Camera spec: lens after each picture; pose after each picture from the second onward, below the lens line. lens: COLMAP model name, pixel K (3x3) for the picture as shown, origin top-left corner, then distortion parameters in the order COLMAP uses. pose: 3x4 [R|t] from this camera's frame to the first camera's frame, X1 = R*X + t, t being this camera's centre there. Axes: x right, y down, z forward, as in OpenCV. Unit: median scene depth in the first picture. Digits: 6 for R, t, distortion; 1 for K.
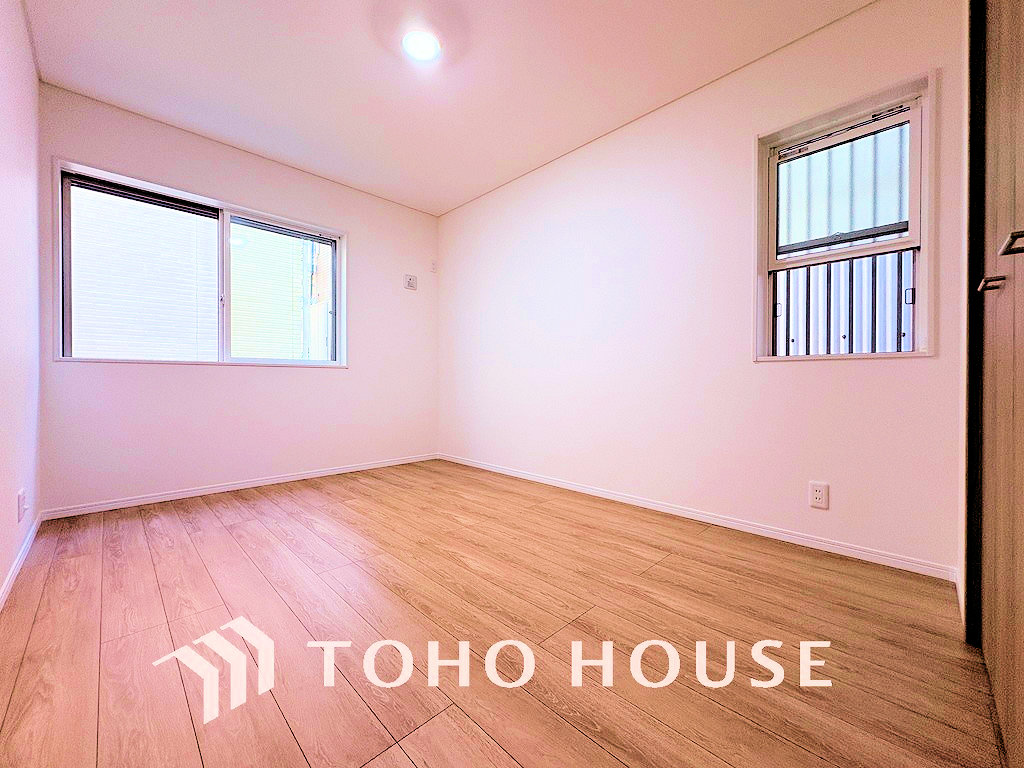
lens RADIAL K [[409.3, 0, 513.1], [0, 409.3, 383.8], [0, 0, 1]] dist [0.001097, 0.000396]
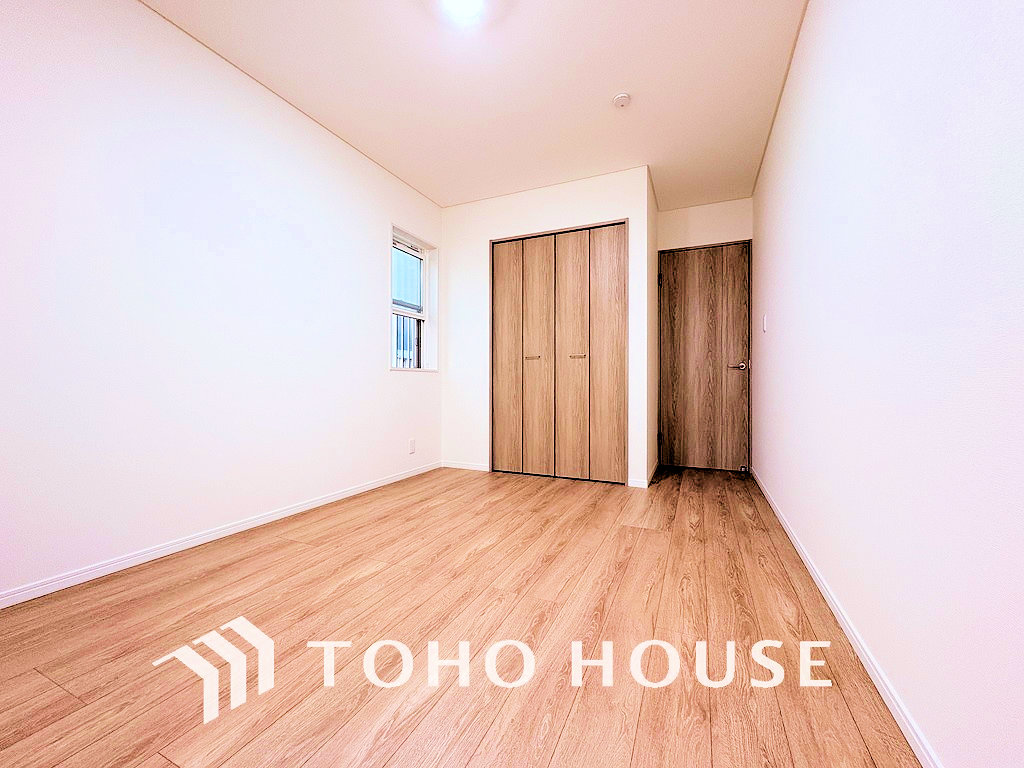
lens RADIAL K [[409.3, 0, 512.9], [0, 409.3, 383.2], [0, 0, 1]] dist [0.001097, 0.000396]
pose [[-0.357483, -0.002130, 0.933917, -0.980857], [0.003968, 0.999985, 0.003799, -0.009319], [-0.933911, 0.005064, -0.357469, 1.104260]]
